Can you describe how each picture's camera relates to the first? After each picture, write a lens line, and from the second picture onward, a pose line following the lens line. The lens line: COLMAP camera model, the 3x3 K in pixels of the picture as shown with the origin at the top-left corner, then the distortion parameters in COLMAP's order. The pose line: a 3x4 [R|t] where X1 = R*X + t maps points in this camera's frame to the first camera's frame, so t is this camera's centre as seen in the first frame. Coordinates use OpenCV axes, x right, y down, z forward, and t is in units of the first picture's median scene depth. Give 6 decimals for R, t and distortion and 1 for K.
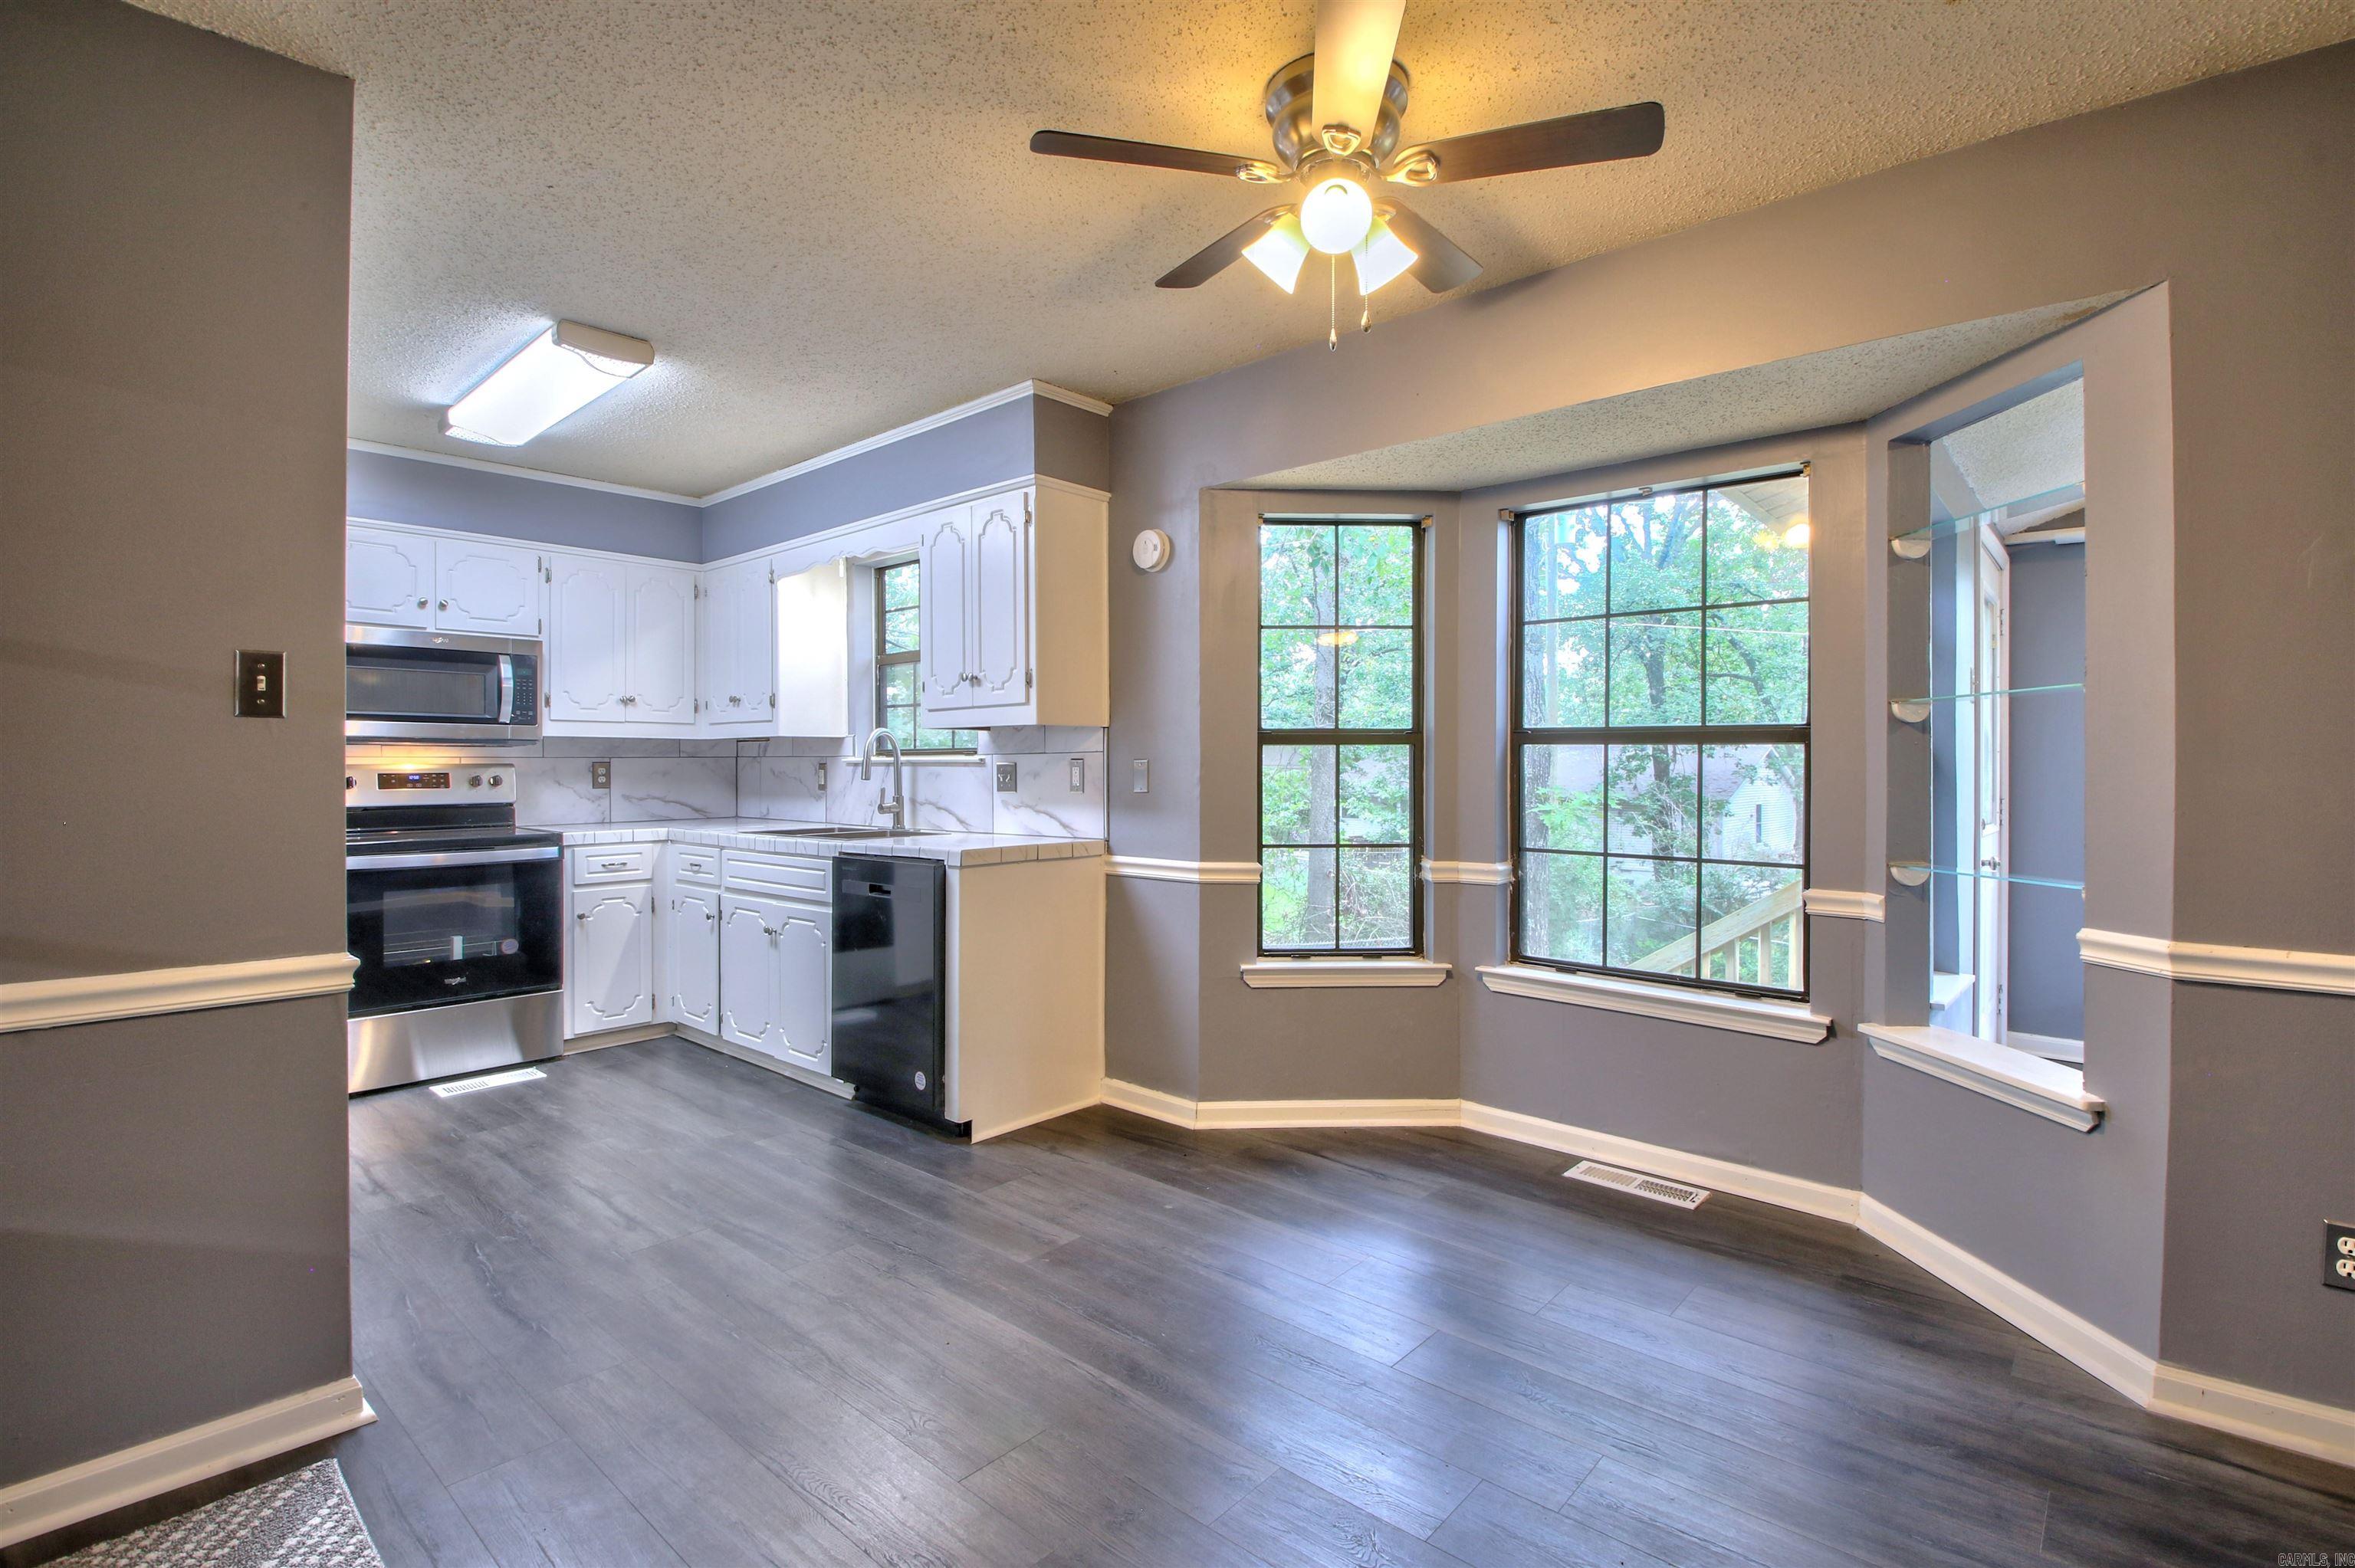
lens RADIAL K [[1097.4, 0, 1180.2], [0, 1097.4, 762.1], [0, 0, 1]] dist [0.003616, -0.004670]
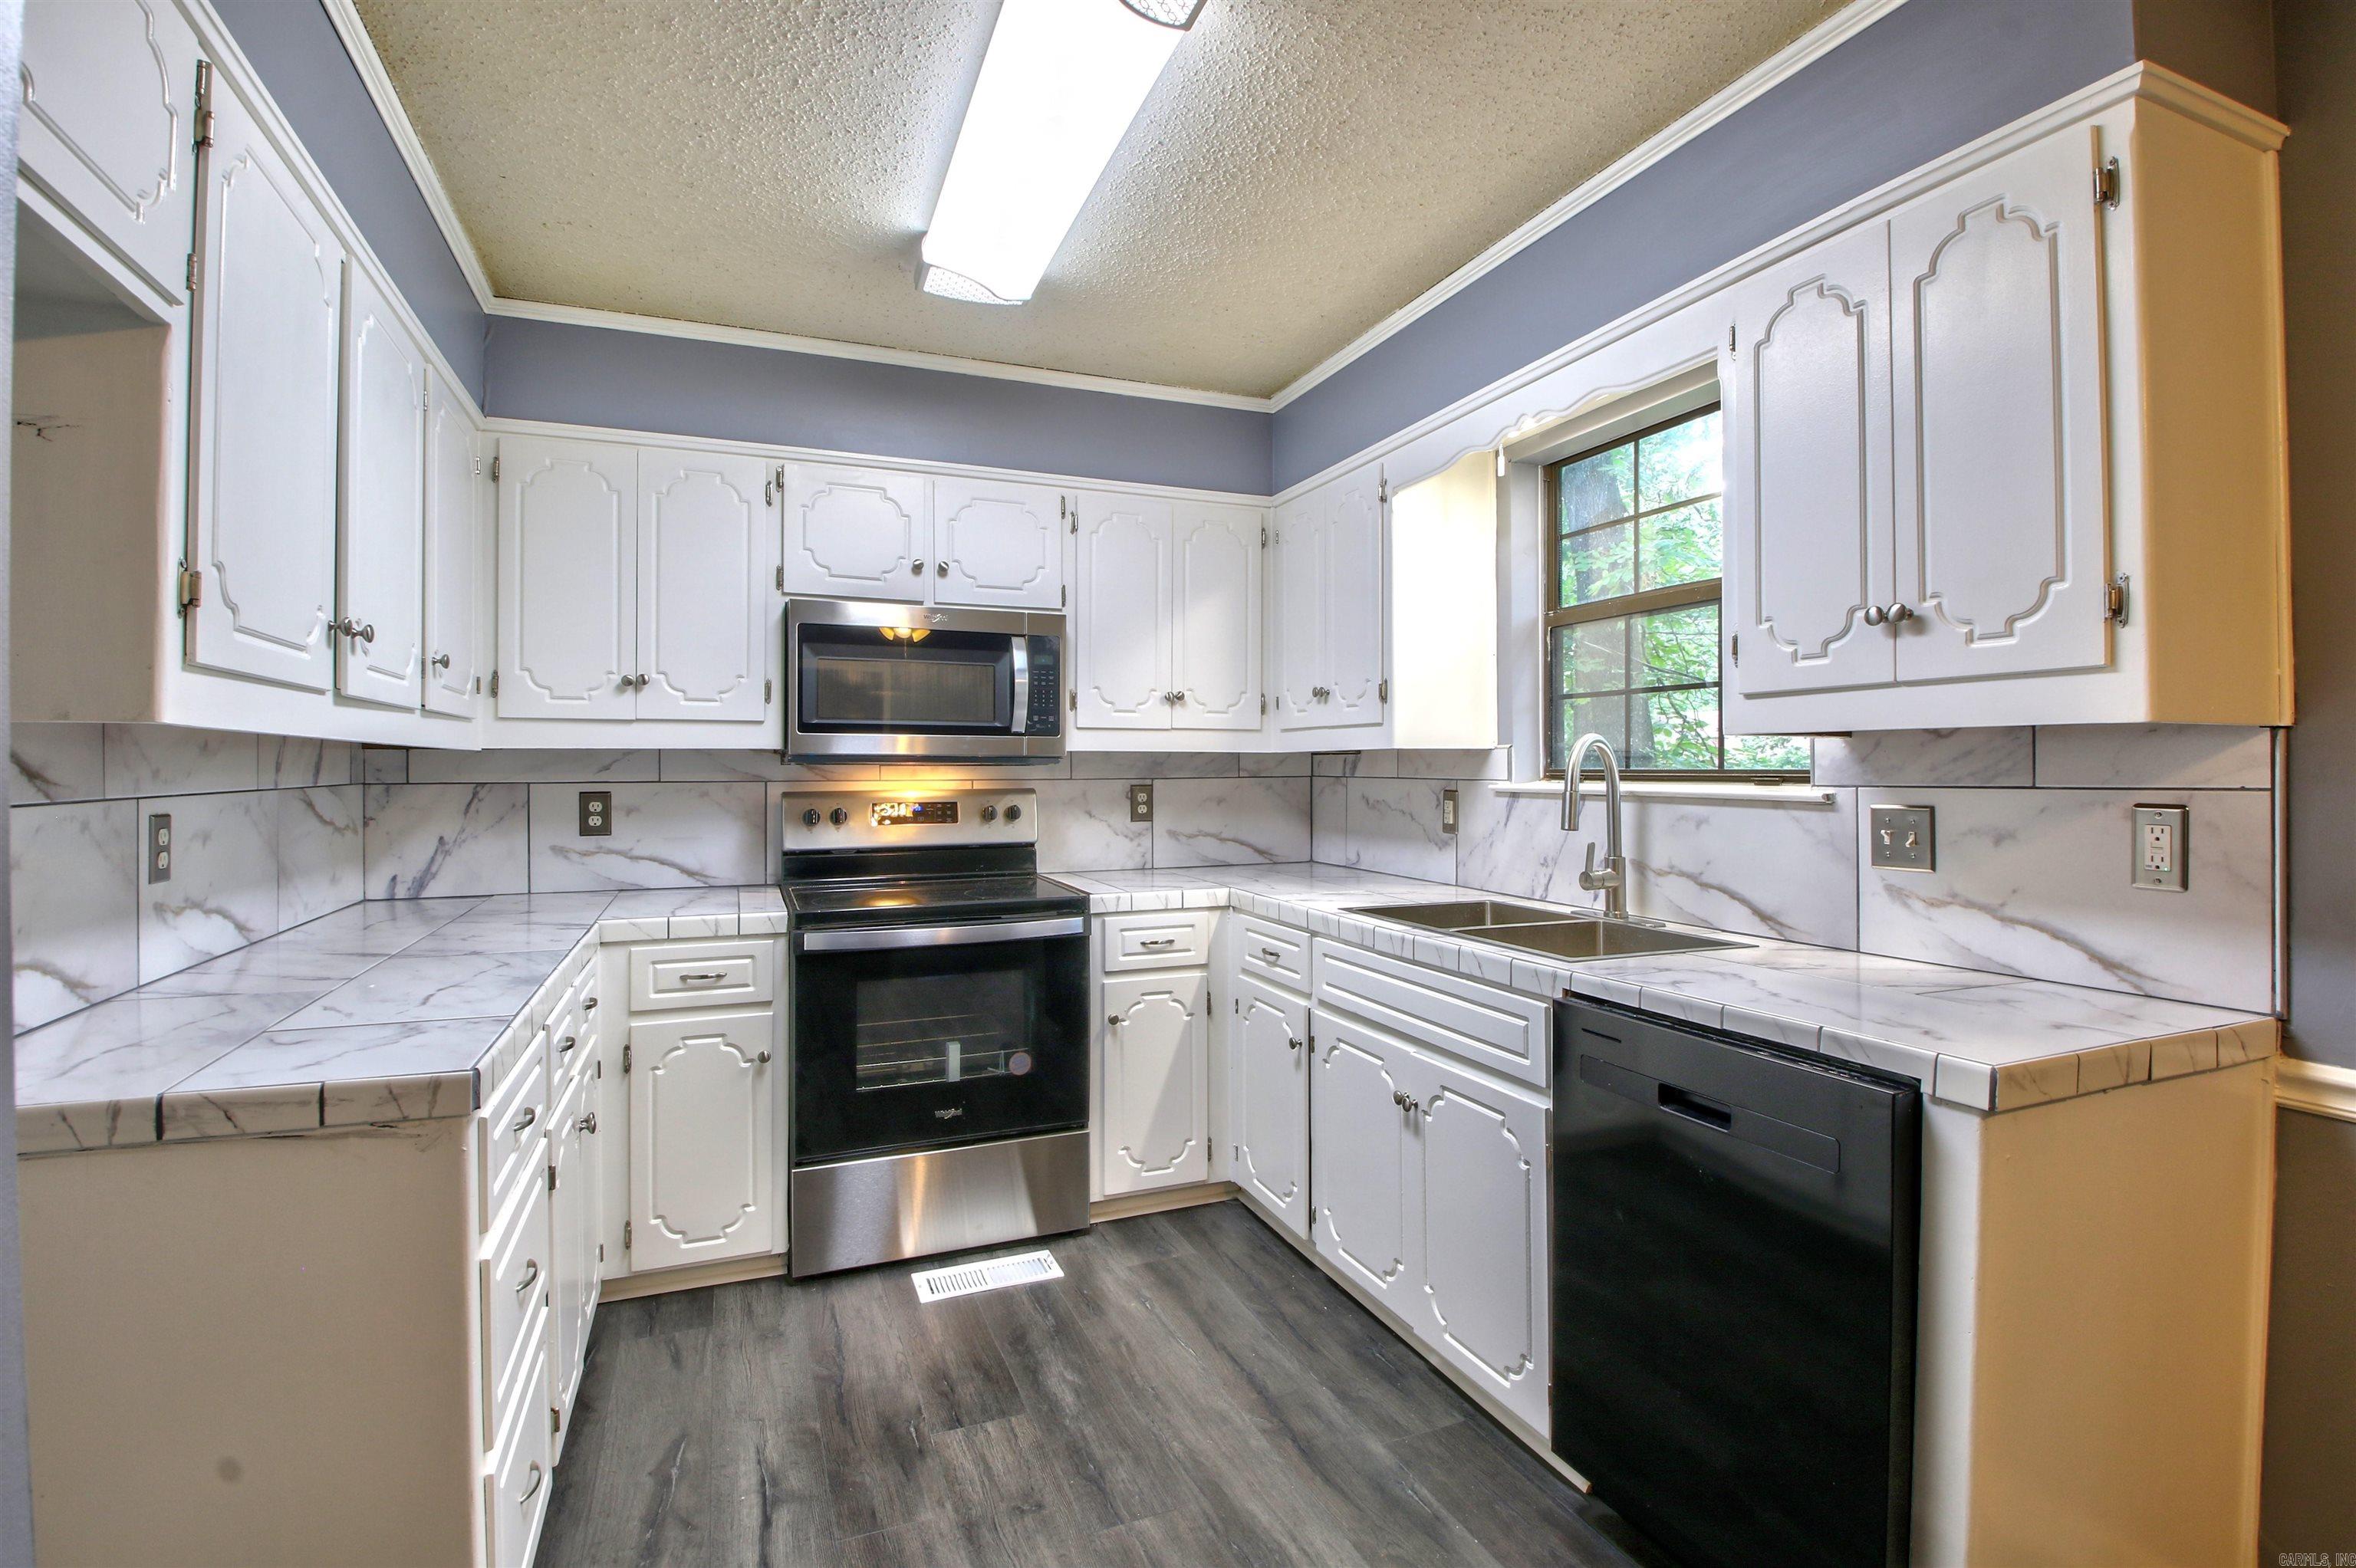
lens RADIAL K [[1102.6, 0, 1191.8], [0, 1102.6, 758.0], [0, 0, 1]] dist [0.006662, -0.014595]
pose [[0.901624, -0.002626, -0.432512, -0.239498], [0.000449, 0.999987, -0.005133, -0.018402], [0.432520, 0.004434, 0.901613, 0.469698]]
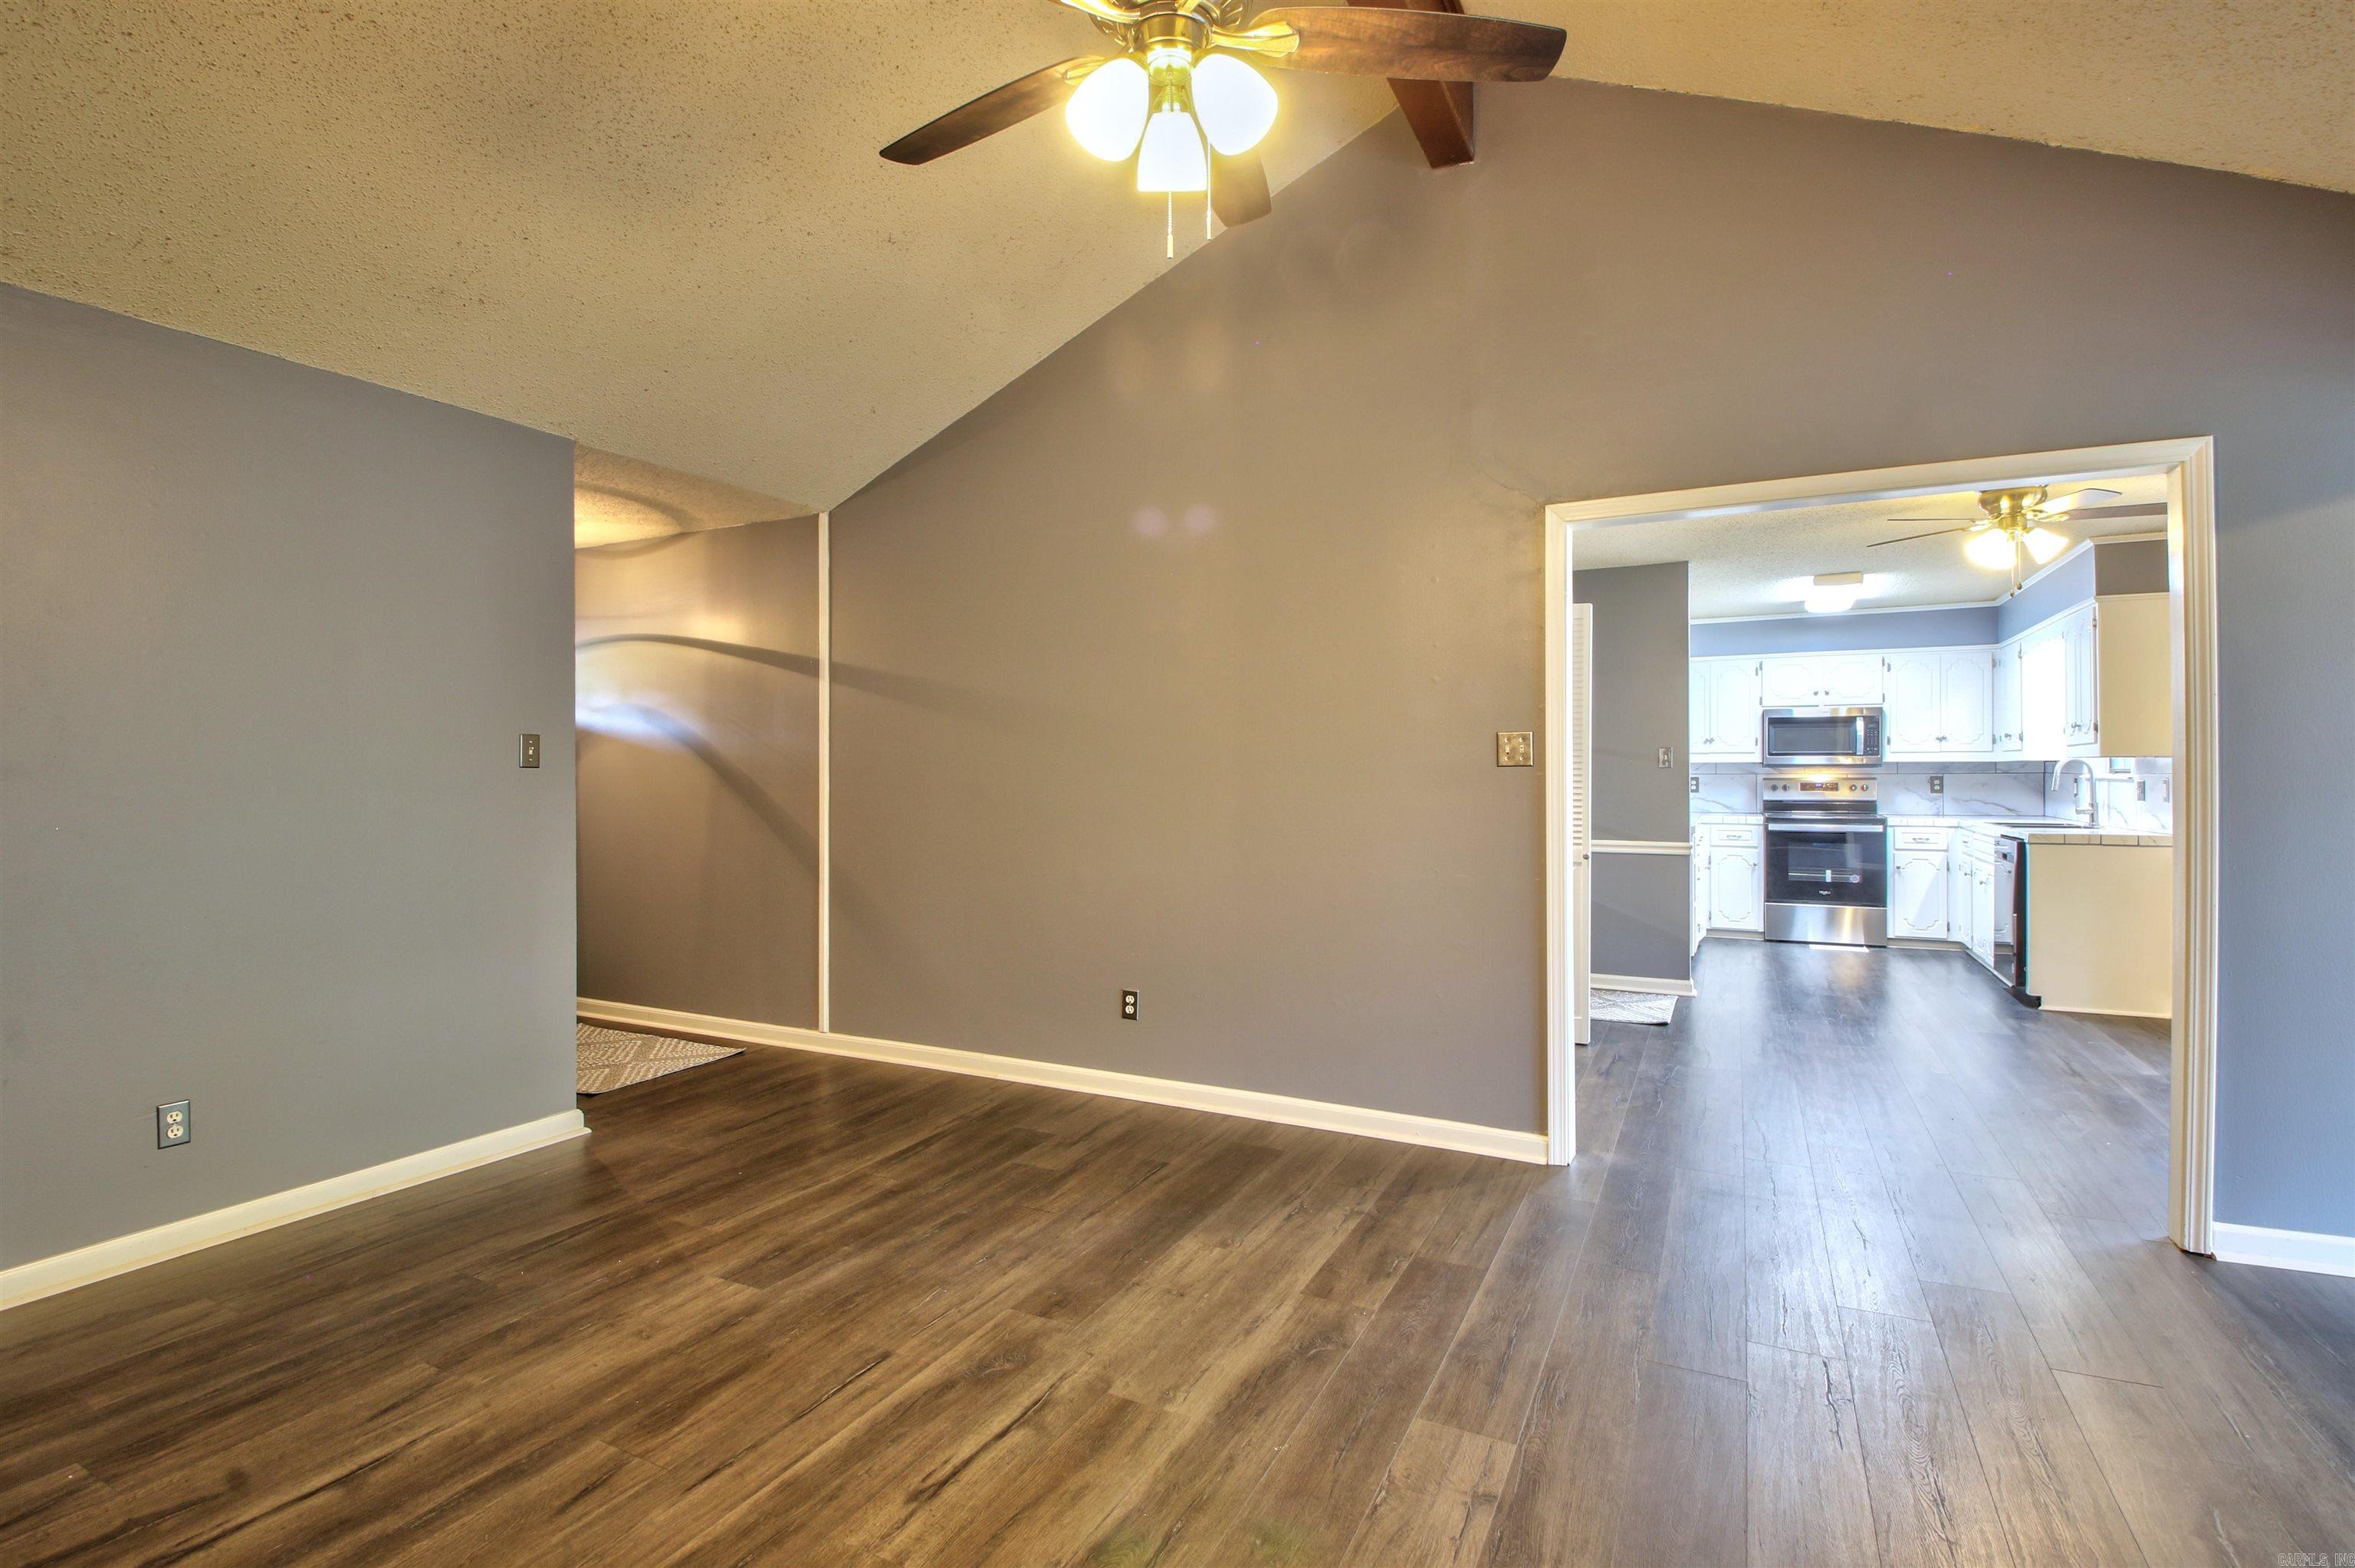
lens RADIAL K [[1102.1, 0, 1195.9], [0, 1102.1, 766.1], [0, 0, 1]] dist [0.006662, -0.014595]
pose [[0.267254, -0.002935, -0.963622, 0.925691], [0.003557, 0.999992, -0.002060, -0.020306], [0.963620, -0.002877, 0.267262, -0.579697]]
